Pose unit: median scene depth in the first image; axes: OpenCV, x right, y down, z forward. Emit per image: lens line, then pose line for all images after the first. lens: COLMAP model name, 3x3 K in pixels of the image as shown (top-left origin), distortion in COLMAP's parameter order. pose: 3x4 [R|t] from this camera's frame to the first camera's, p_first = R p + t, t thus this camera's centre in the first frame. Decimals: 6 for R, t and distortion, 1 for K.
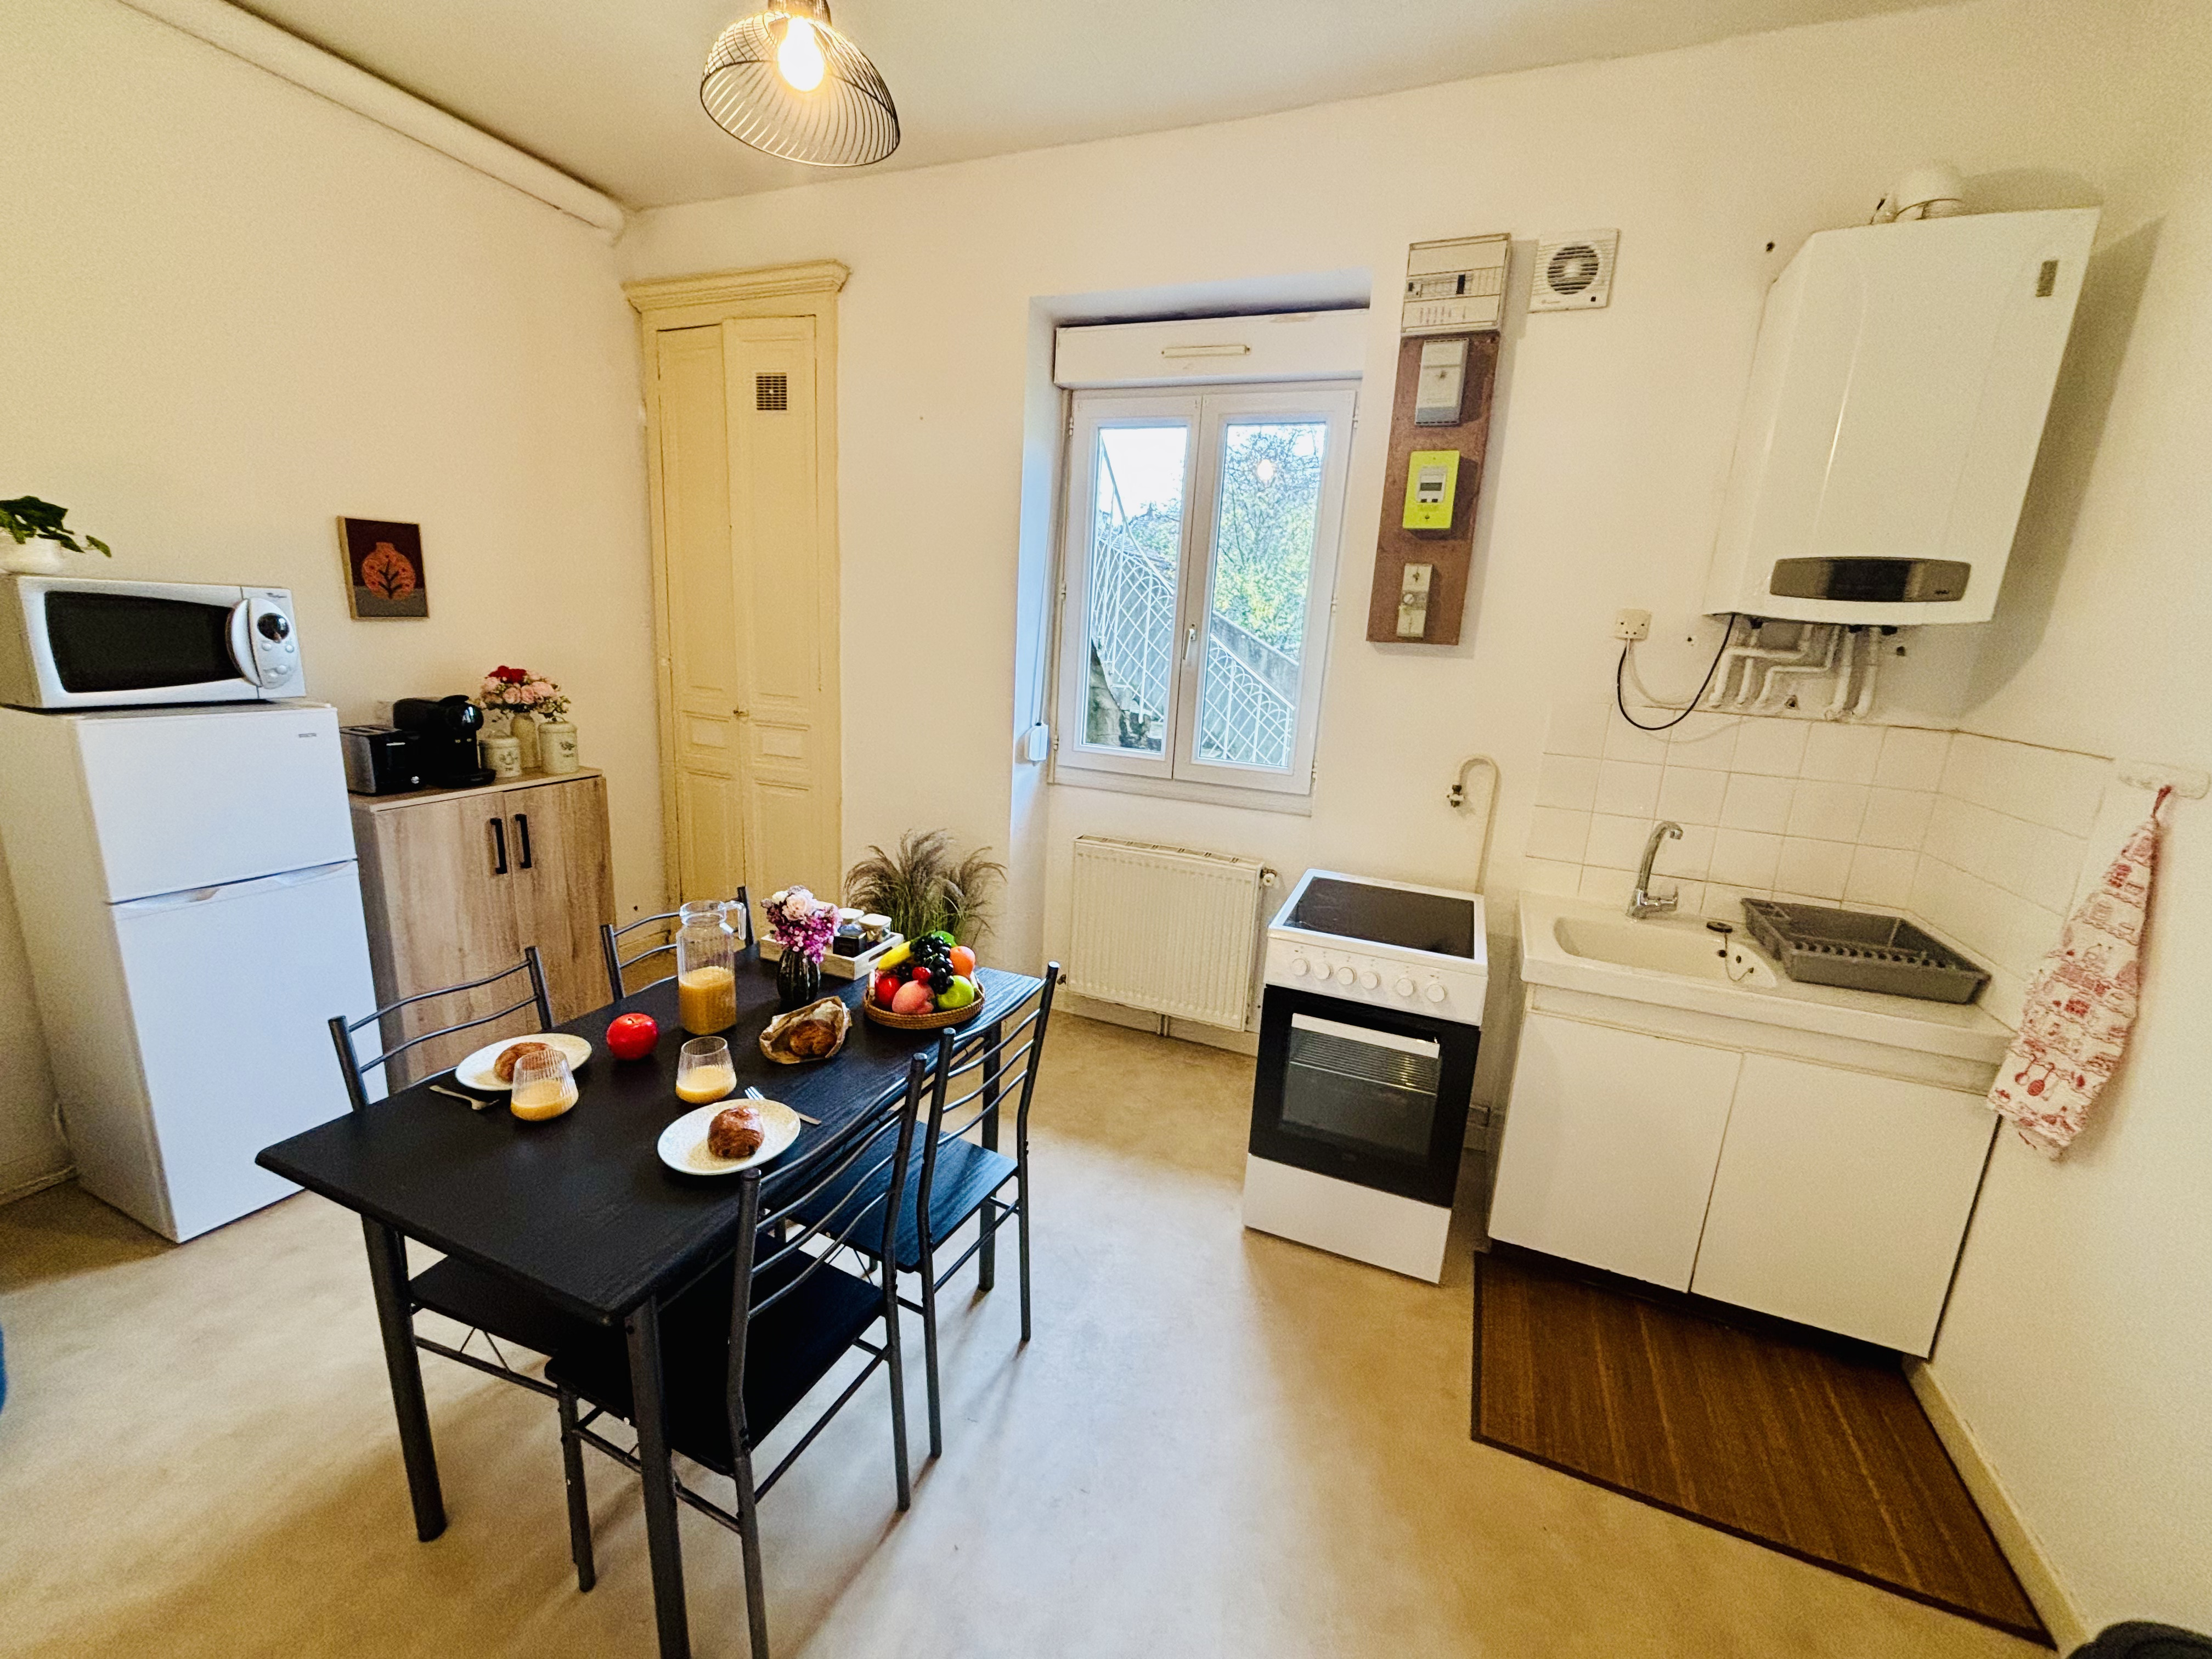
lens RADIAL K [[908.9, 0, 1089.5], [0, 908.9, 808.3], [0, 0, 1]] dist [0.018244, 0.000008]
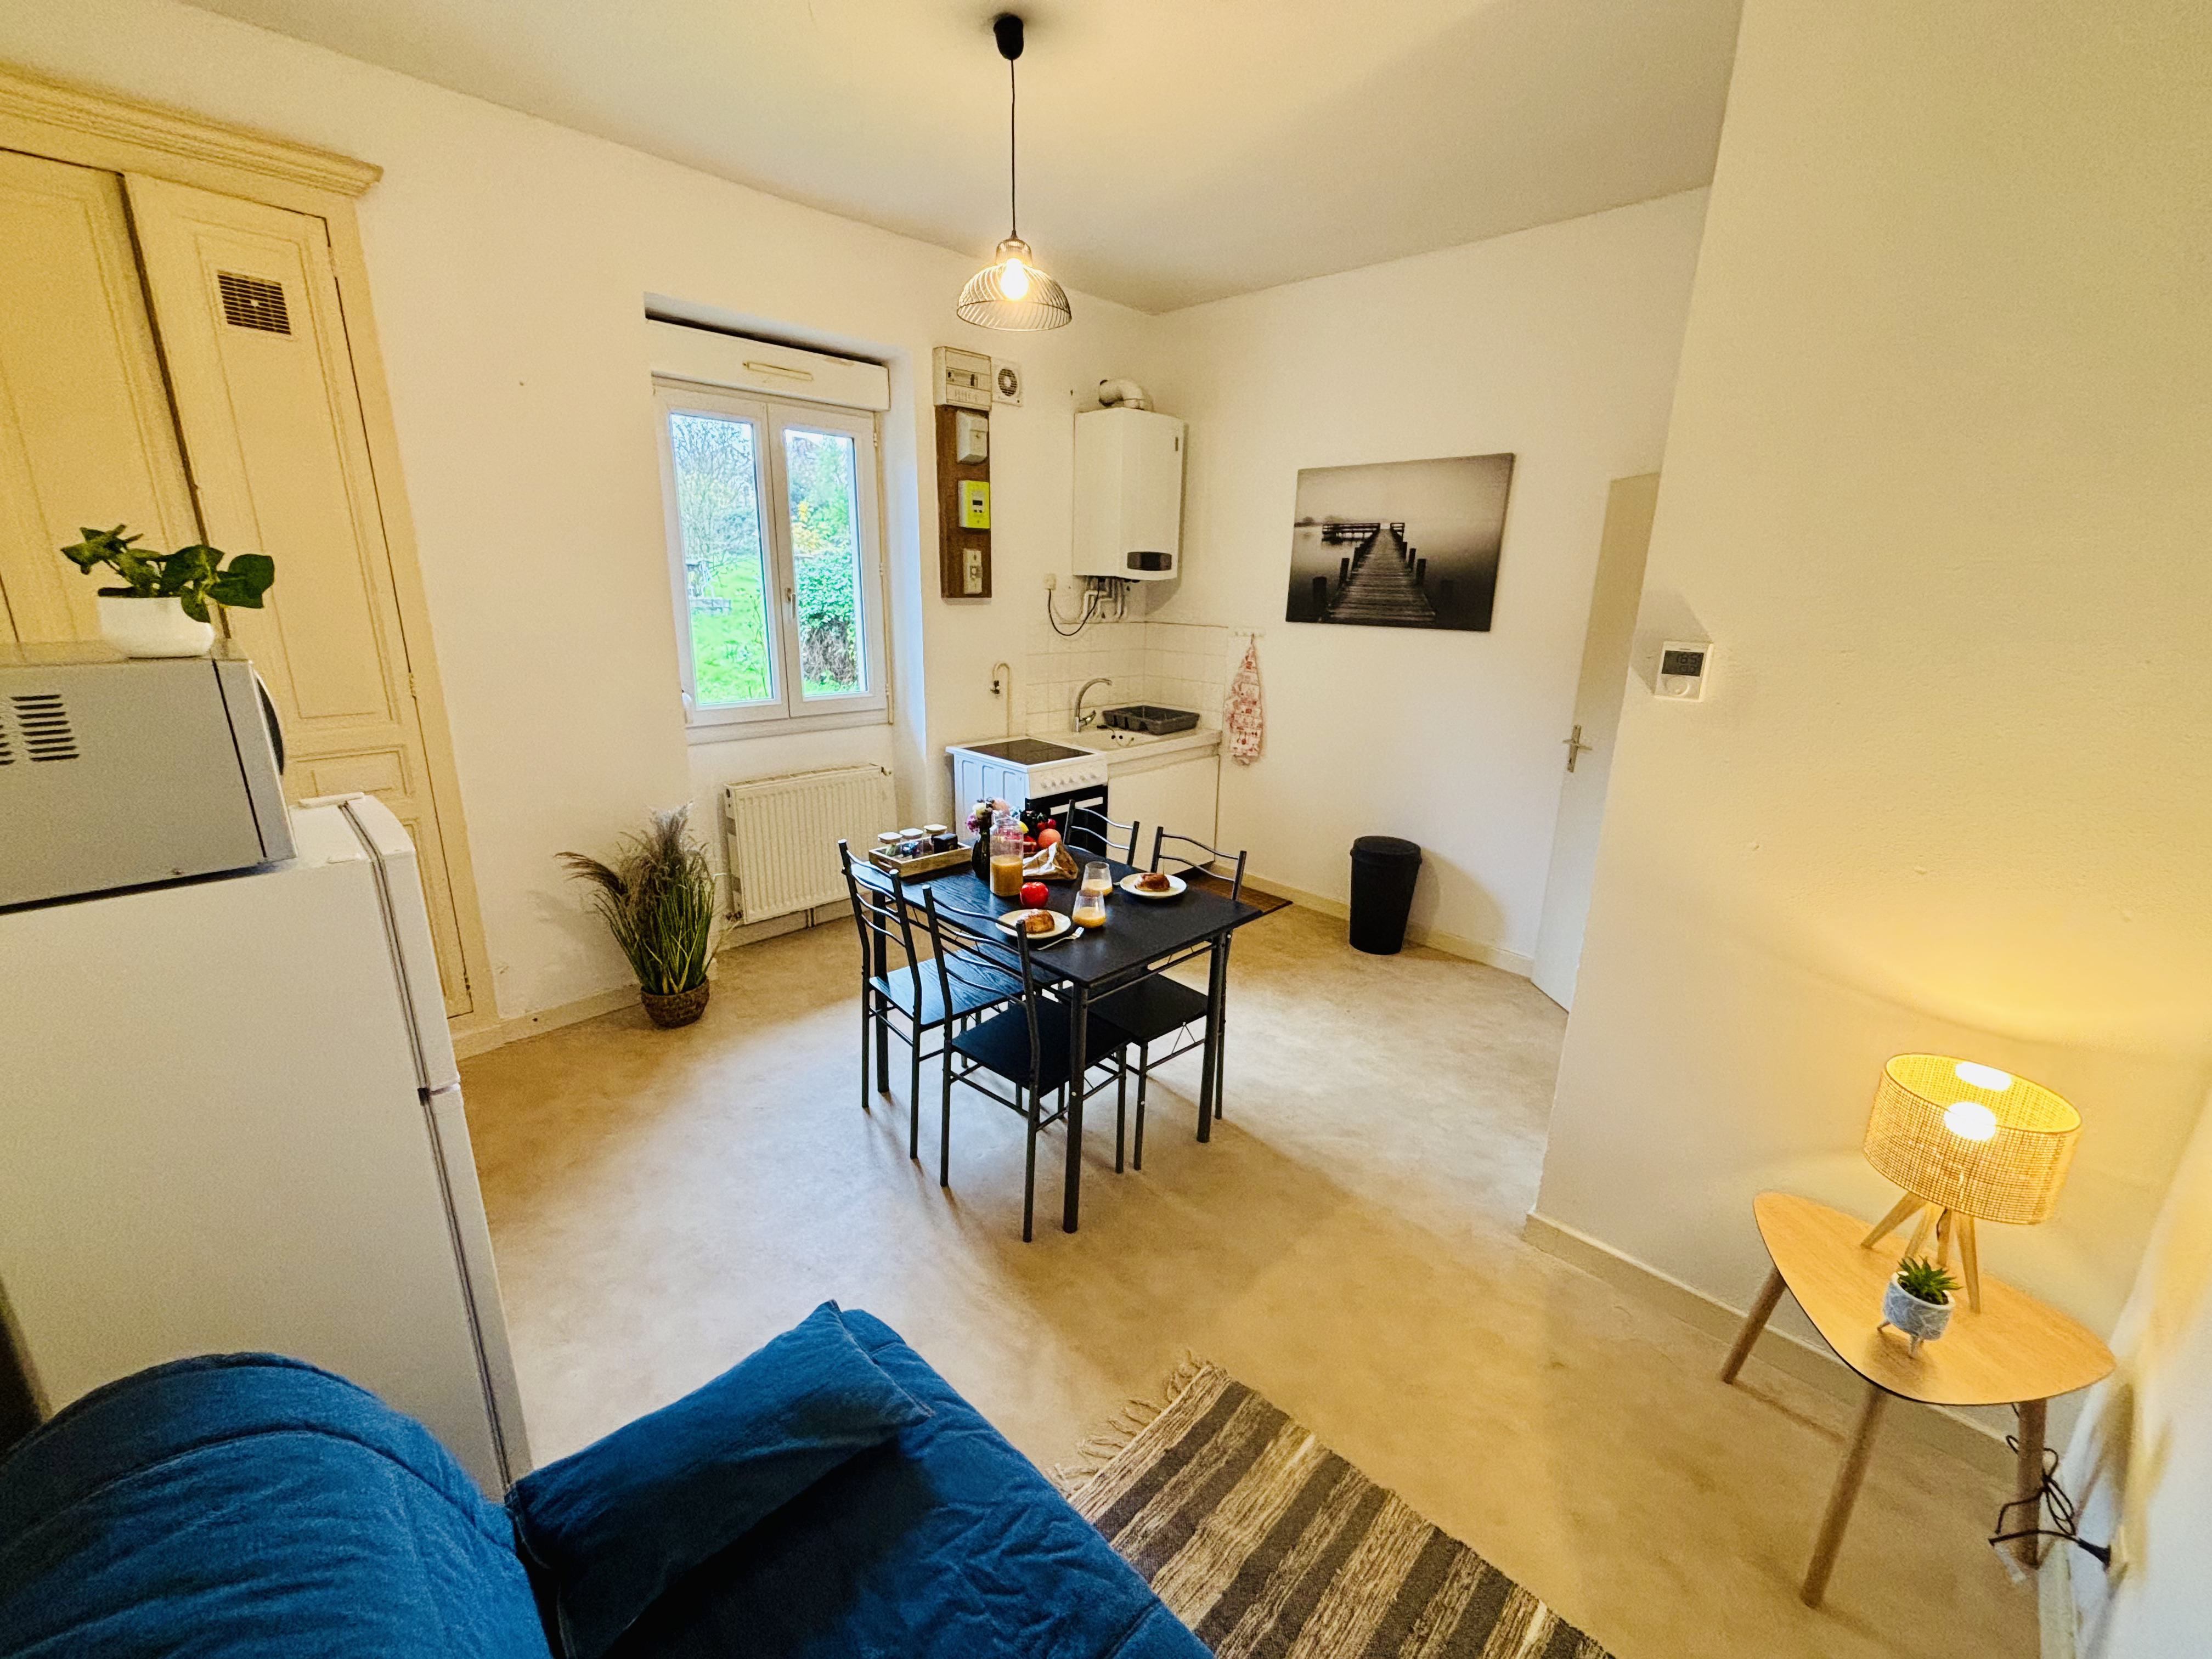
lens RADIAL K [[896.1, 0, 1113.1], [0, 896.1, 831.6], [0, 0, 1]] dist [0.002432, 0.000097]
pose [[0.367634, -0.300454, 0.880098, -1.092429], [0.190888, 0.950601, 0.244785, -0.129039], [-0.910169, 0.078009, 0.406826, 0.154209]]
